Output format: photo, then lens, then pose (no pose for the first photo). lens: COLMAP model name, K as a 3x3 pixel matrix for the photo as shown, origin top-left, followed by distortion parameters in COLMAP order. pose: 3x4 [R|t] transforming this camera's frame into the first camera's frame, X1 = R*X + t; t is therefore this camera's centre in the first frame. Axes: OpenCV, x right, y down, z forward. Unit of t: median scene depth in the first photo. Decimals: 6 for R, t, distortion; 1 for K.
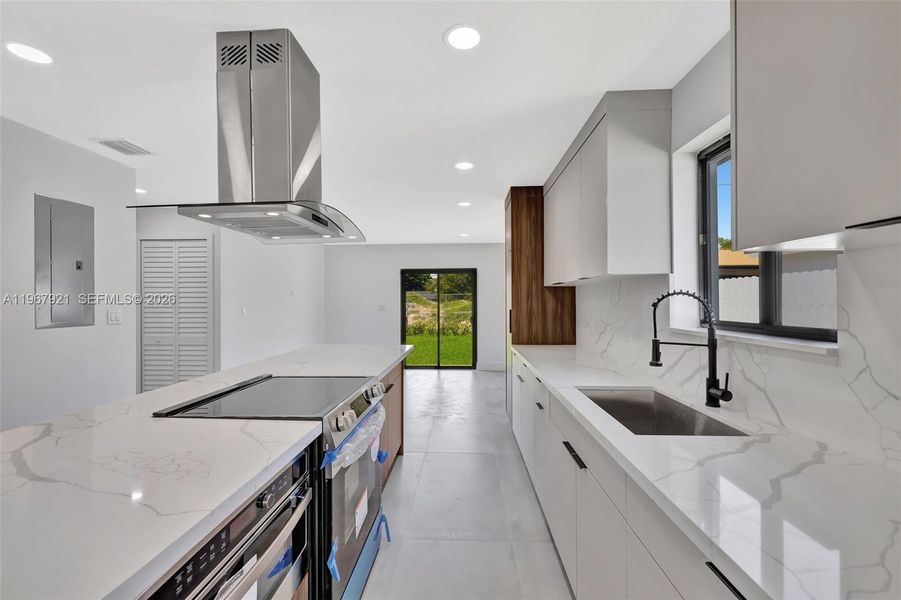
lens RADIAL K [[375.2, 0, 452.3], [0, 375.2, 302.1], [0, 0, 1]] dist [0.005999, 0.000280]
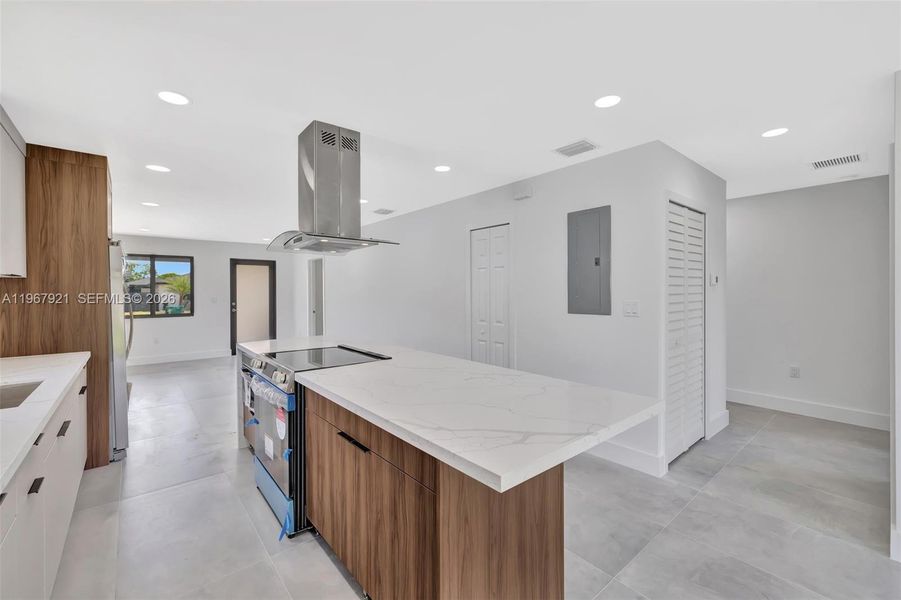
lens RADIAL K [[375.2, 0, 457.8], [0, 375.2, 293.3], [0, 0, 1]] dist [0.005999, 0.000280]
pose [[-0.730453, 0.011596, -0.682865, 0.108877], [0.007250, 0.999931, 0.009225, -0.014159], [0.682924, 0.001788, -0.730487, 1.614097]]
